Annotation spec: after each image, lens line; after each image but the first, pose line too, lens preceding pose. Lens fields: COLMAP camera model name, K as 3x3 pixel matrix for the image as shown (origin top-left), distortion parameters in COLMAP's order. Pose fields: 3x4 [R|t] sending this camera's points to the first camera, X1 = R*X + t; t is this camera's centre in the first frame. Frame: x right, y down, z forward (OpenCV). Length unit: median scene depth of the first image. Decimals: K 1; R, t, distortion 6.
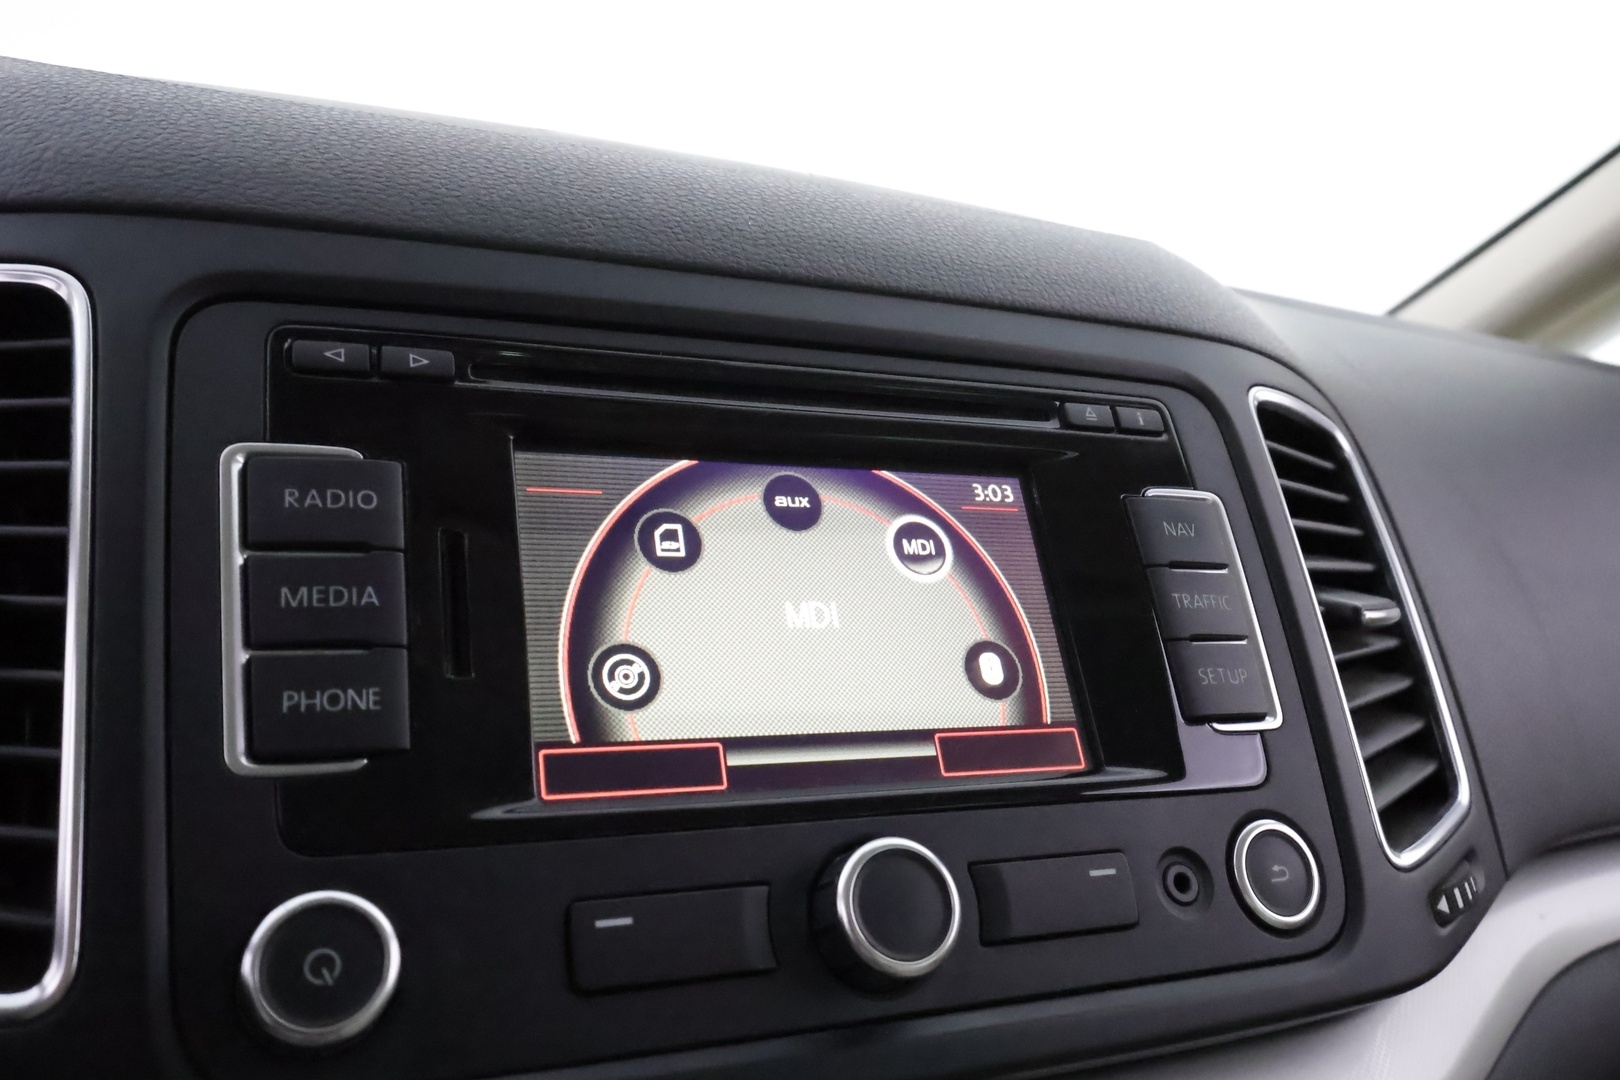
lens RADIAL K [[1362.7, 0, 798.8], [0, 1362.7, 544.8], [0, 0, 1]] dist [0.014214, 0.036563]
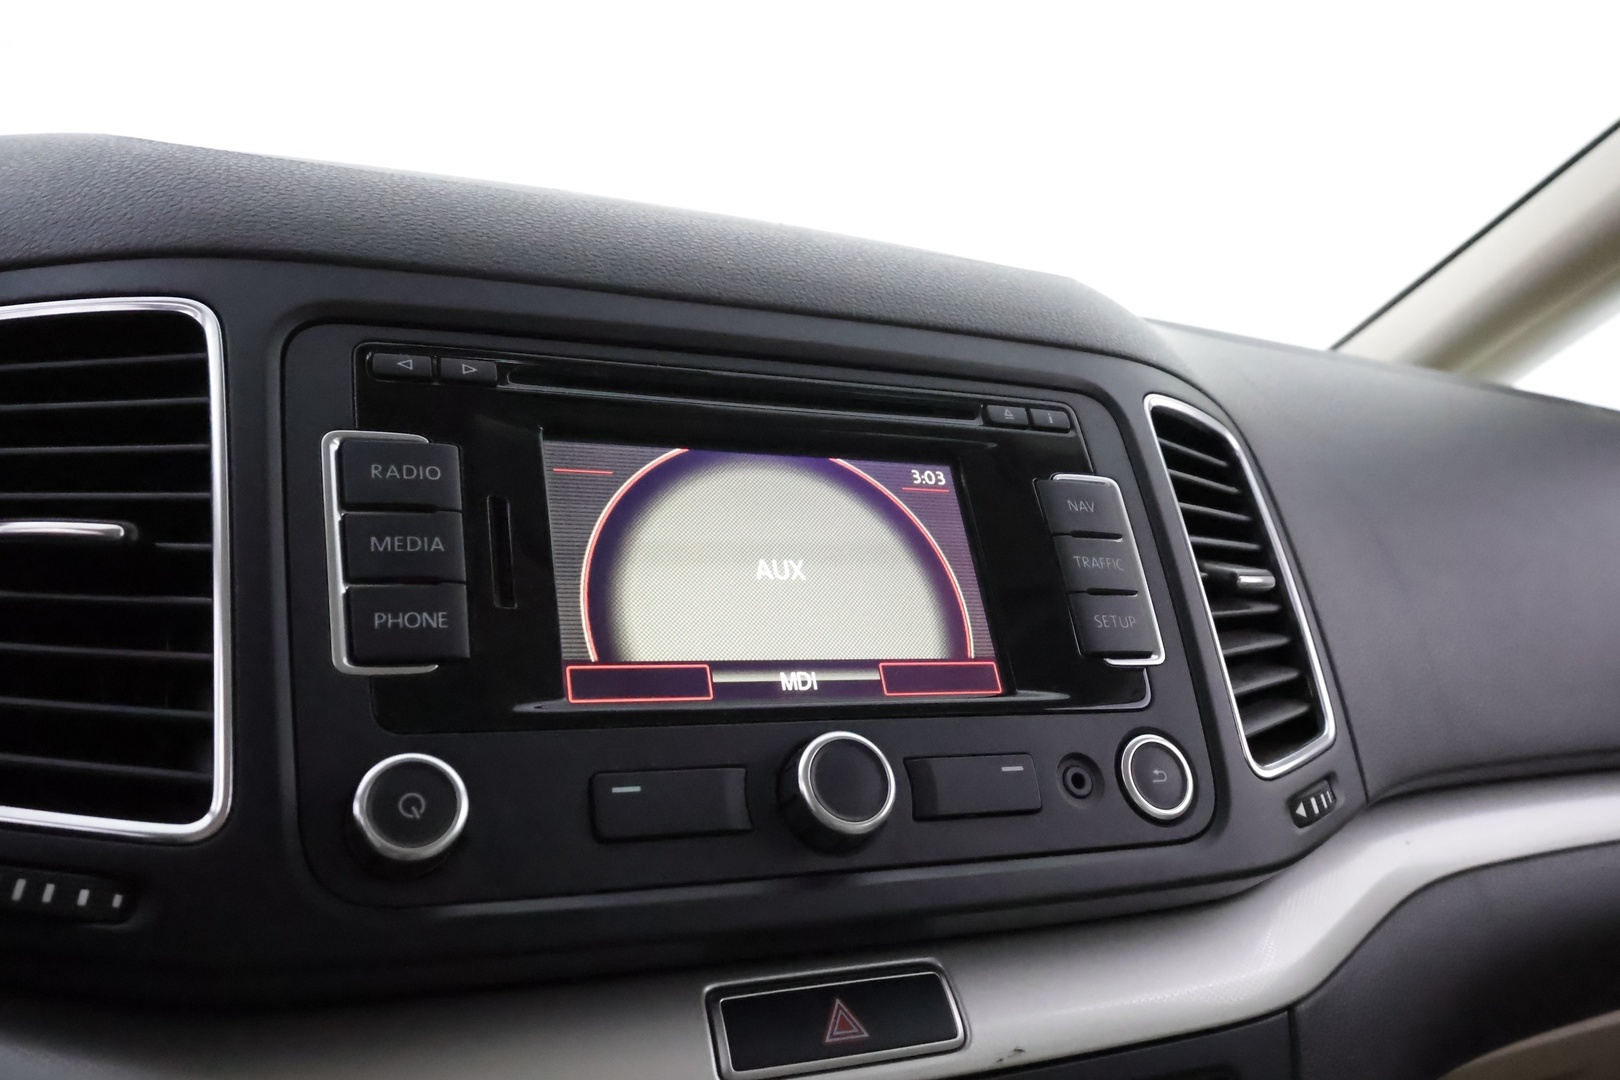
lens RADIAL K [[1362.7, 0, 807.5], [0, 1362.7, 547.0], [0, 0, 1]] dist [0.014214, 0.036563]
pose [[0.999884, -0.012238, 0.009071, 0.023233], [0.012549, 0.999307, -0.035040, 0.073038], [-0.008636, 0.035149, 0.999345, -0.250912]]
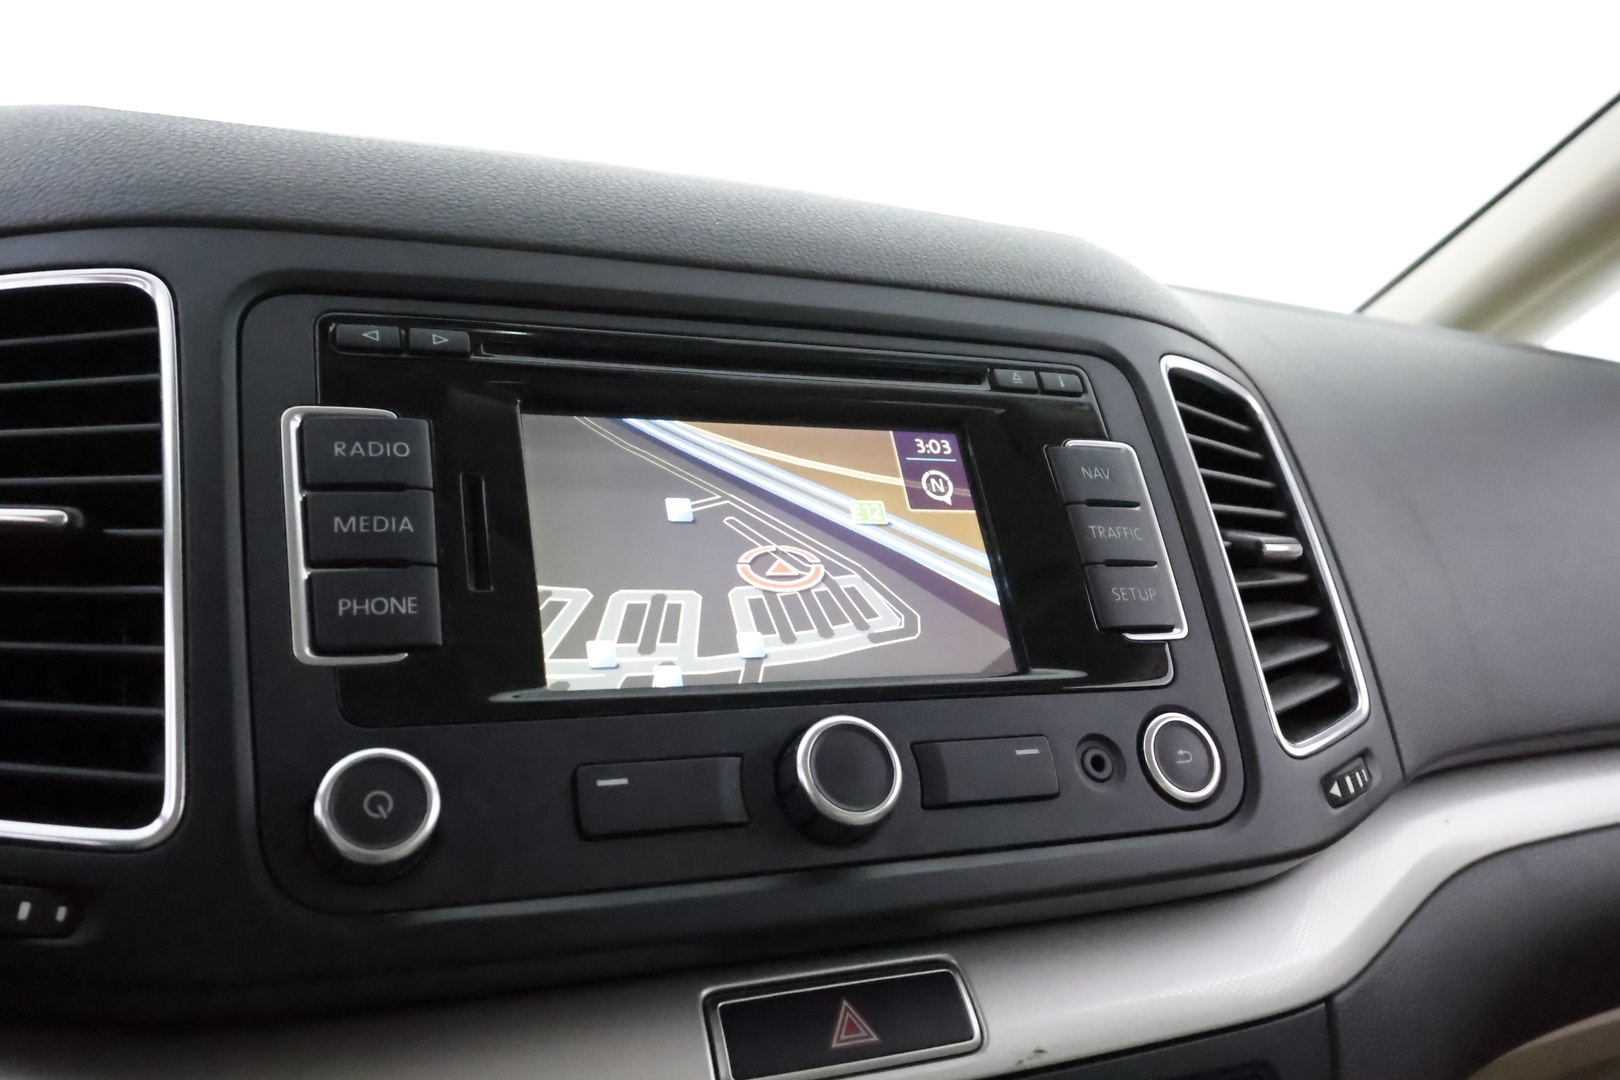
lens RADIAL K [[1362.7, 0, 812.5], [0, 1362.7, 544.4], [0, 0, 1]] dist [0.014214, 0.036563]
pose [[0.999414, -0.034121, -0.002889, 0.043420], [0.034026, 0.999021, -0.028266, 0.082423], [0.003851, 0.028152, 0.999596, -0.180916]]
